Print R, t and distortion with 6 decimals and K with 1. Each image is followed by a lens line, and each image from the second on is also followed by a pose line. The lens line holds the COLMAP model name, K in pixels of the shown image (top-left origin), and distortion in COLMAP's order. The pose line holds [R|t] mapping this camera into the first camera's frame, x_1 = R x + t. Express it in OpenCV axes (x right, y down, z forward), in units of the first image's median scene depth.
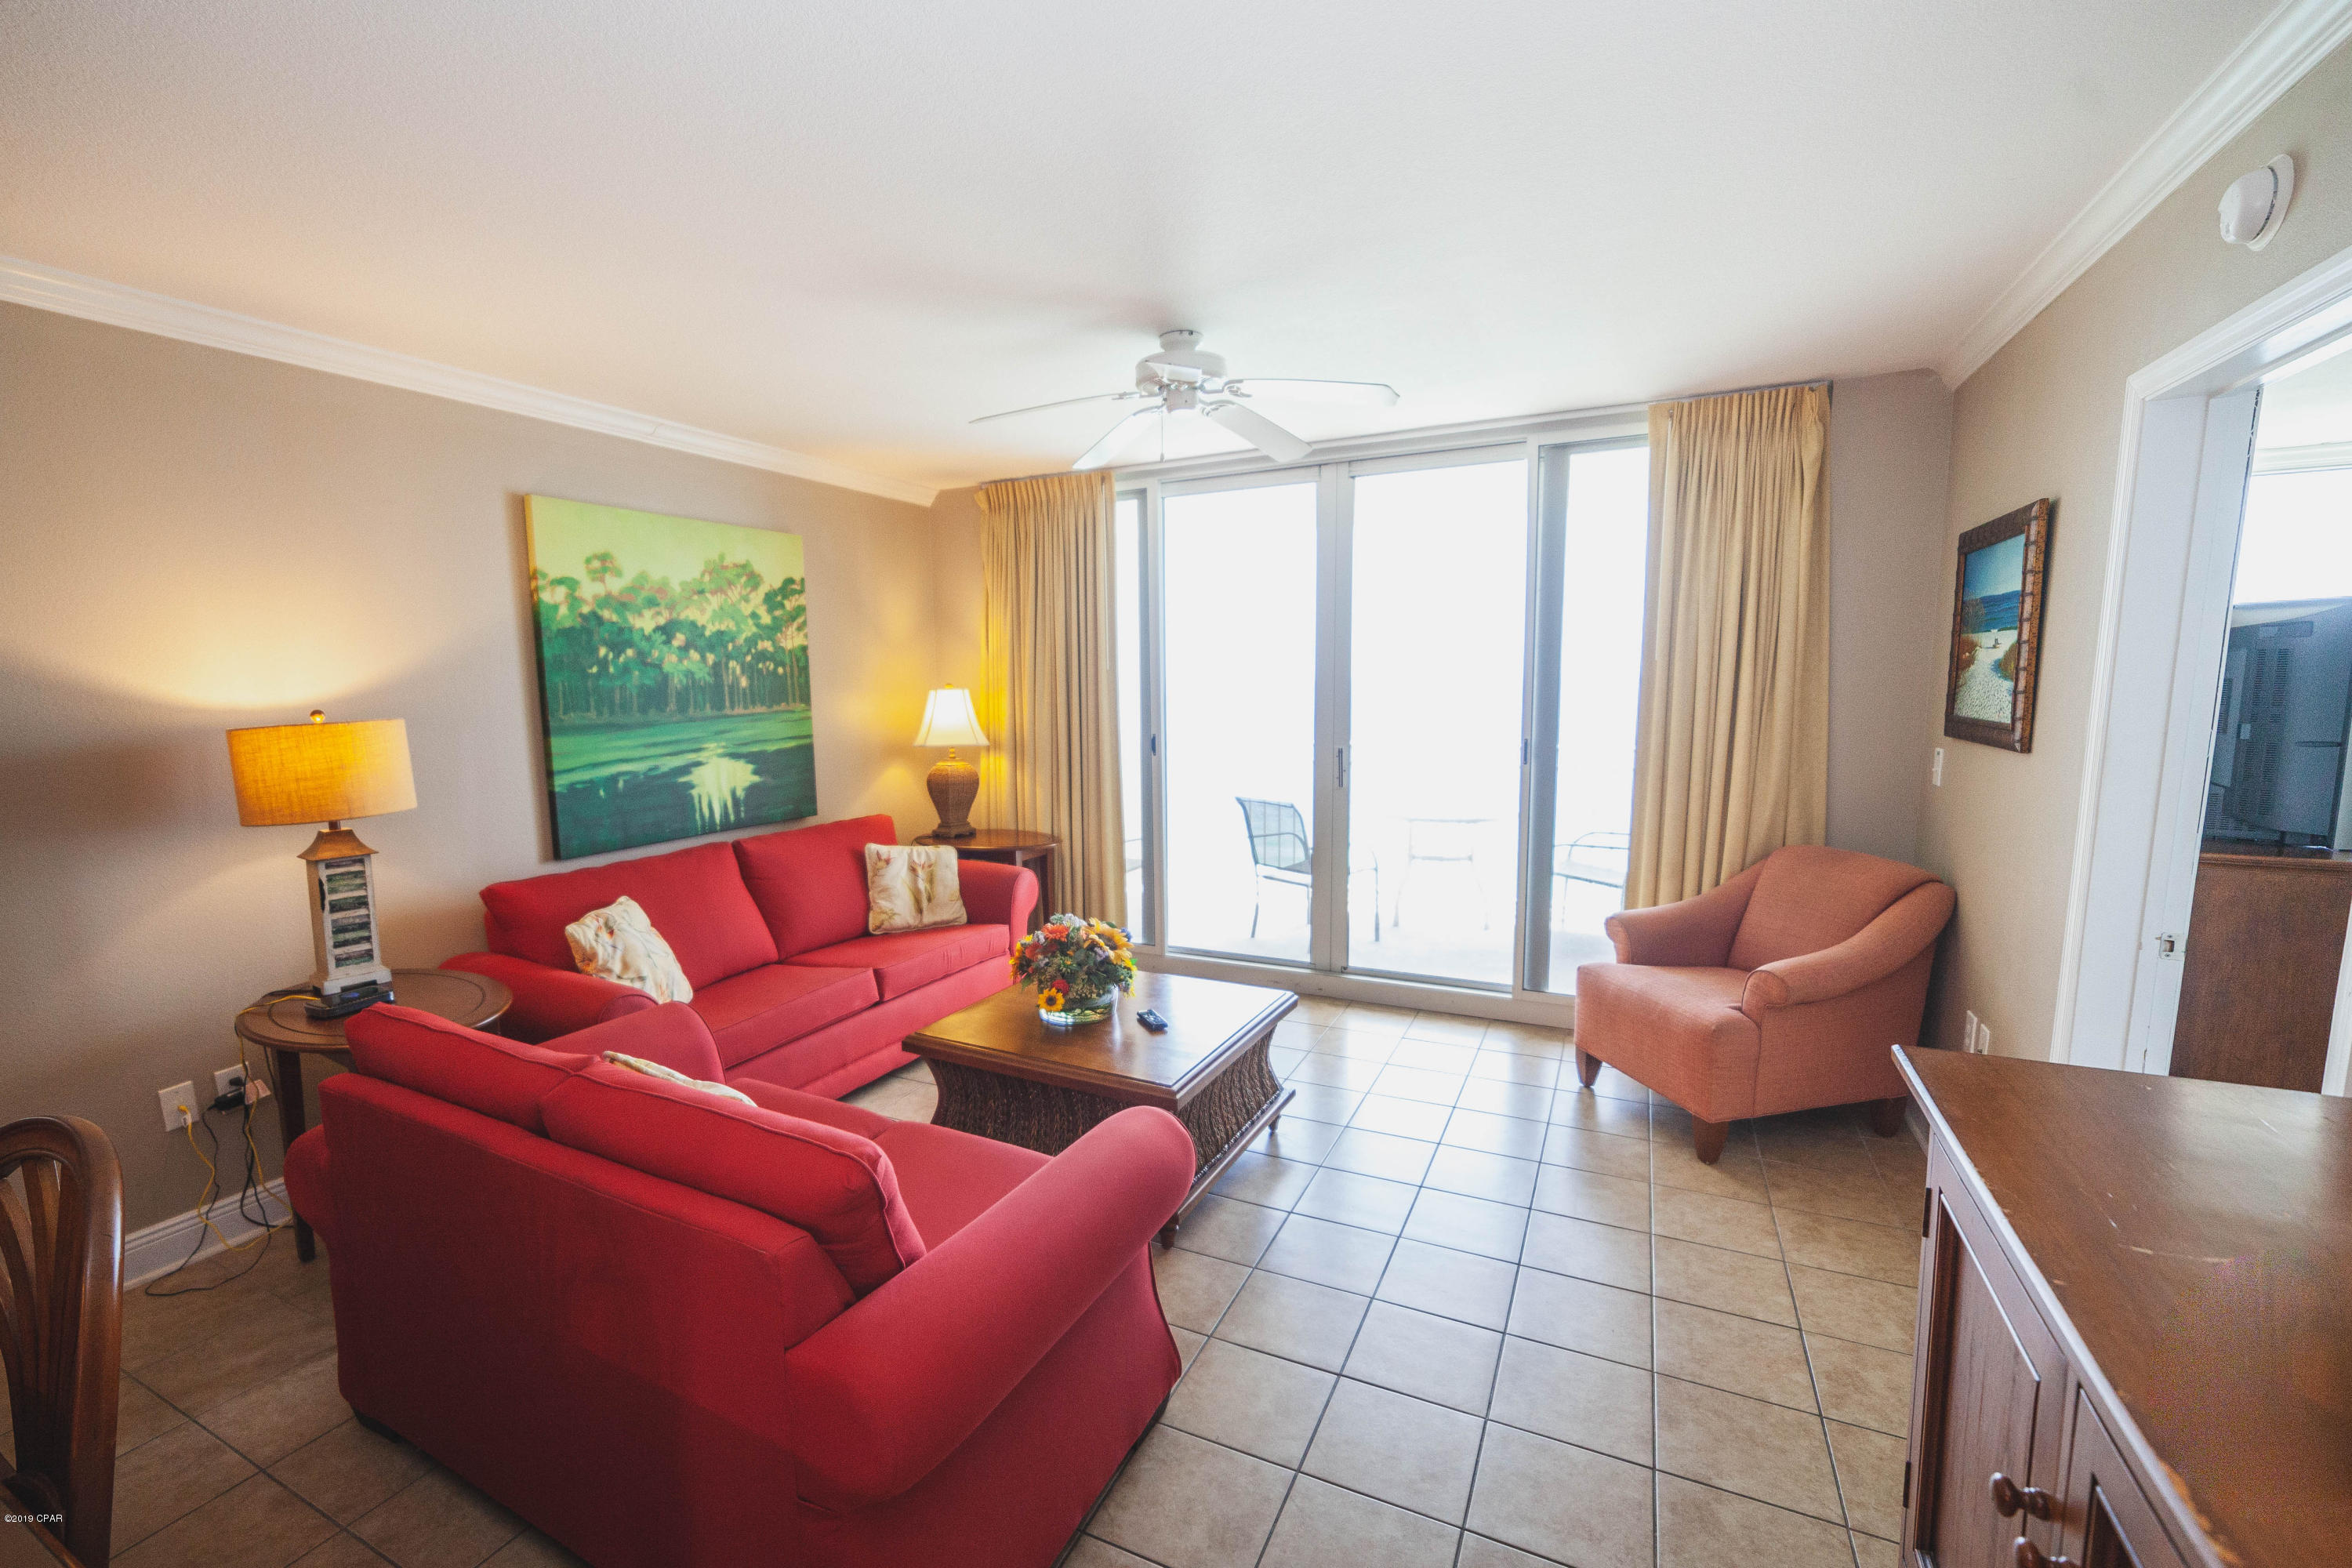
lens RADIAL K [[1011.3, 0, 1104.6], [0, 1011.3, 805.9], [0, 0, 1]] dist [-0.016721, 0.003976]
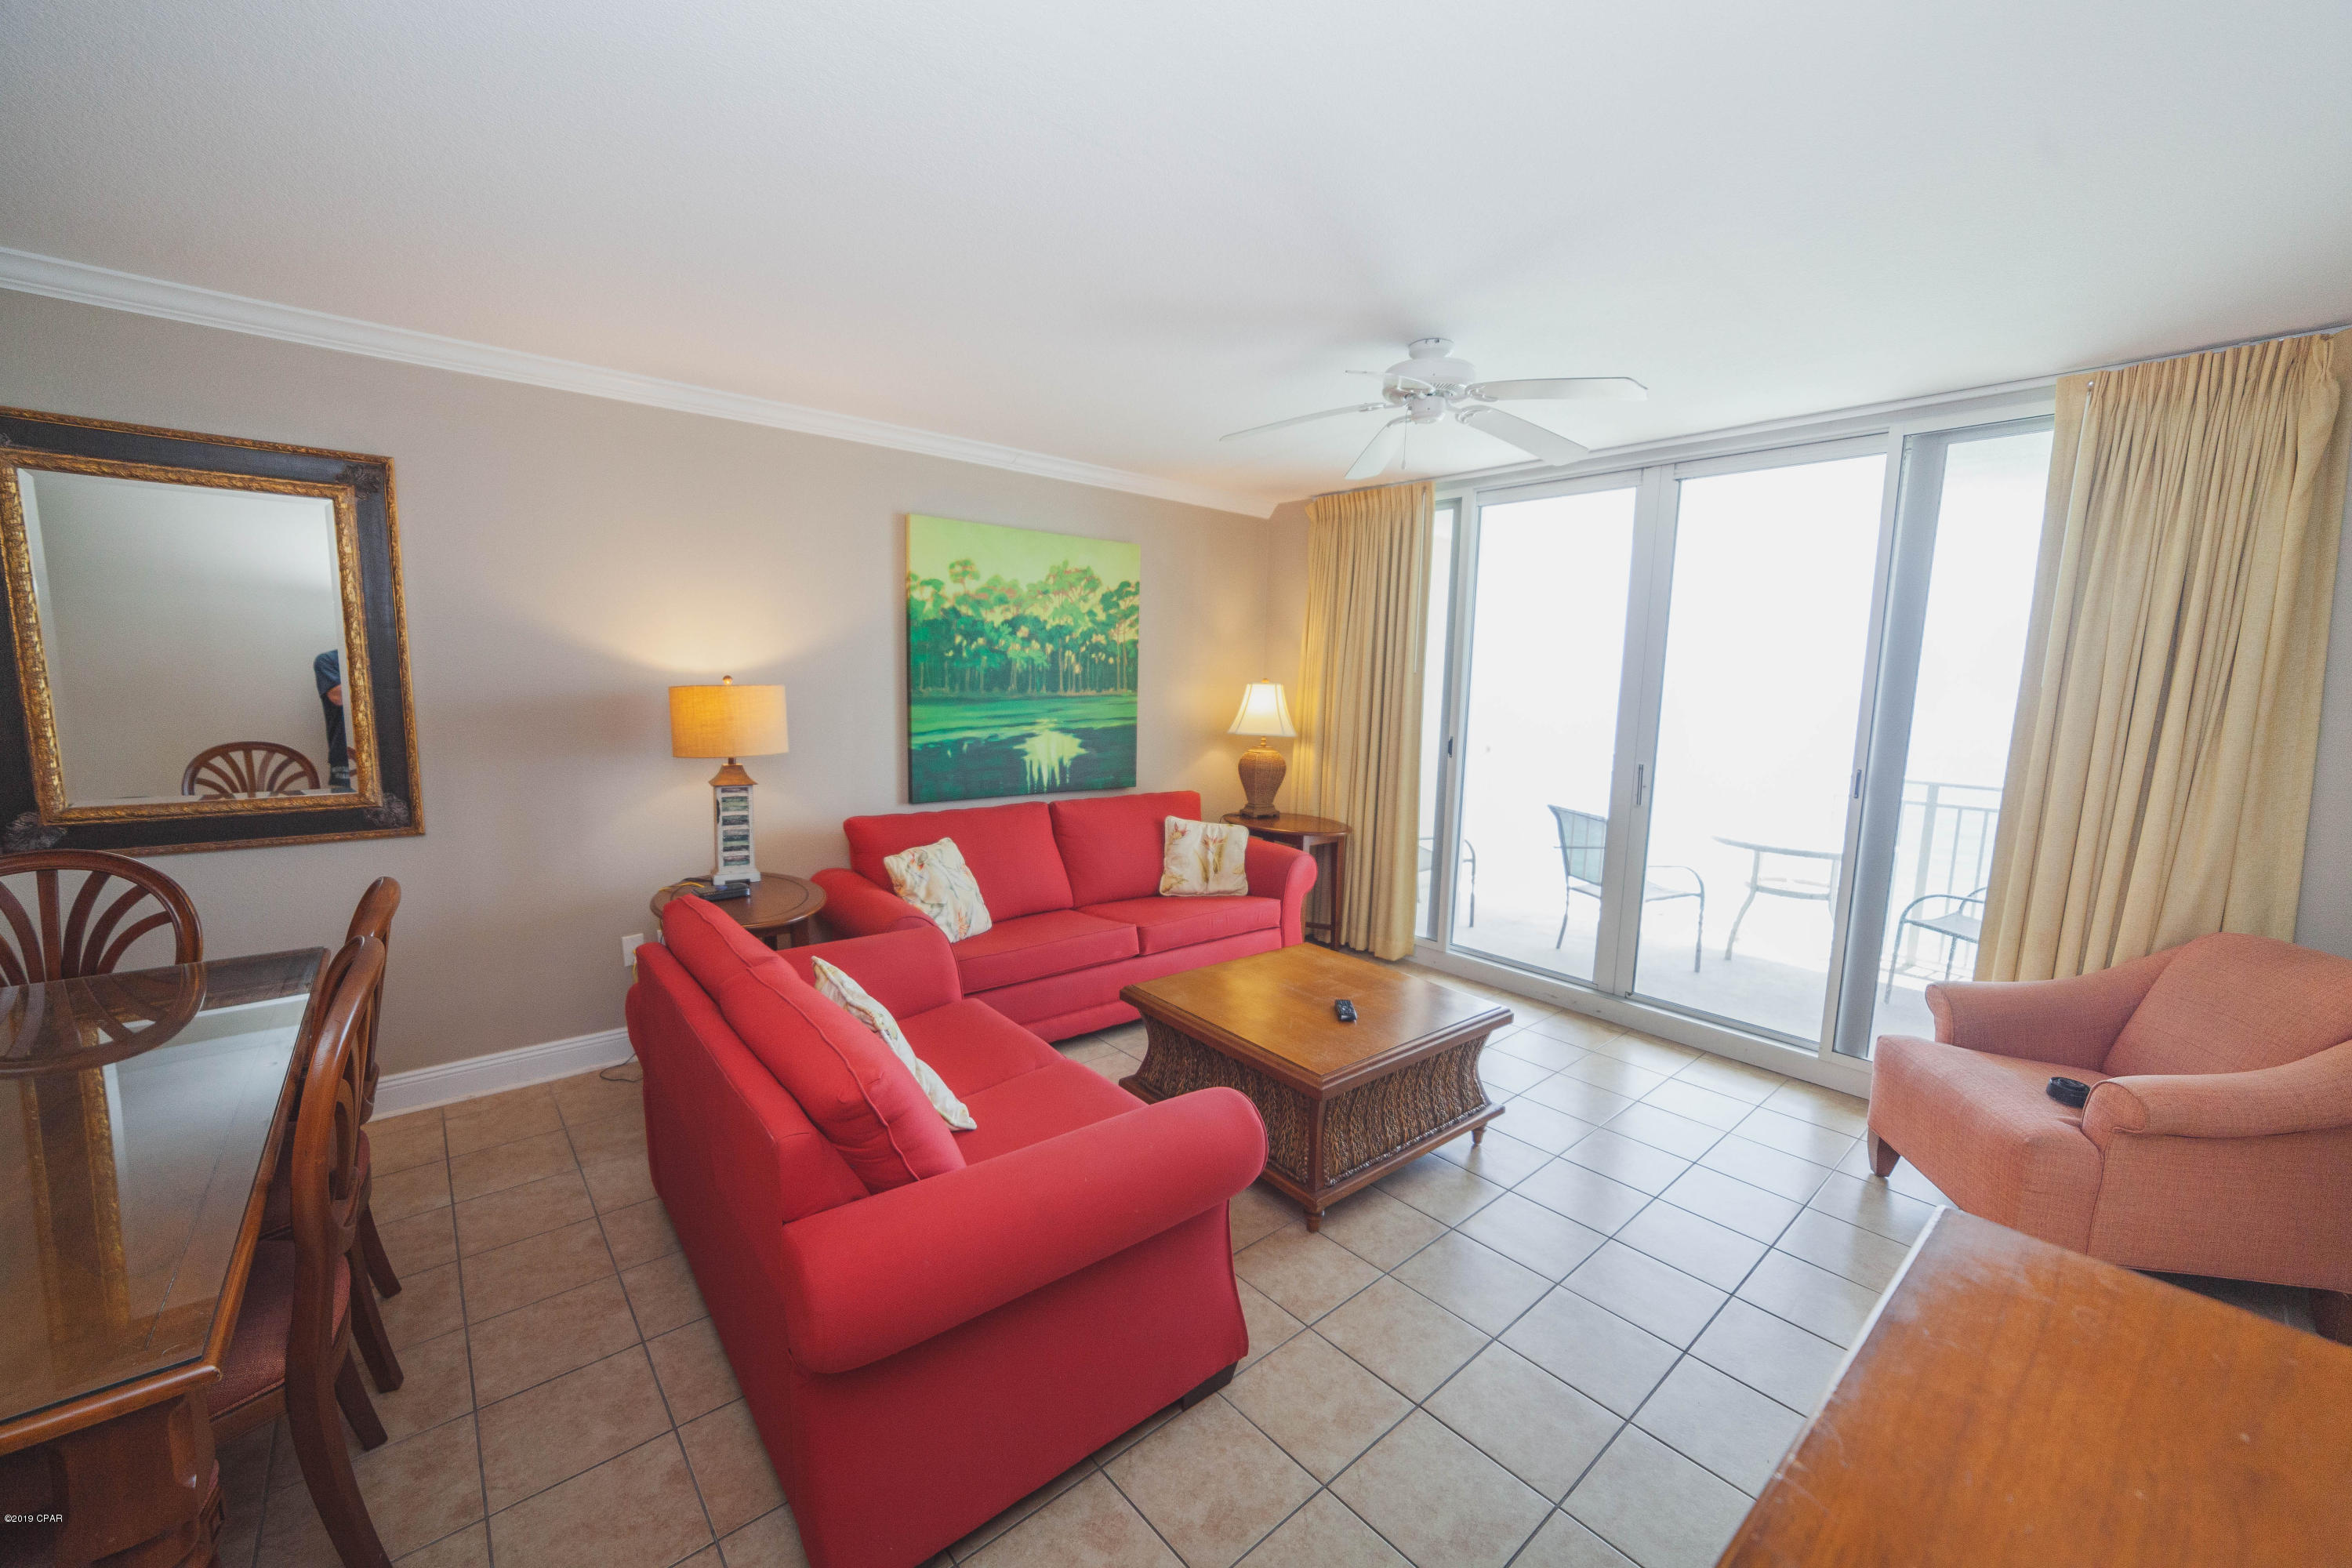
lens RADIAL K [[909.5, 0, 1172.6], [0, 909.5, 784.6], [0, 0, 1]] dist [-0.018797, 0.007720]
pose [[0.929159, 0.085616, -0.359629, 0.150171], [-0.087467, 0.996105, 0.011156, -0.009790], [0.359183, 0.021090, 0.933029, 0.050598]]
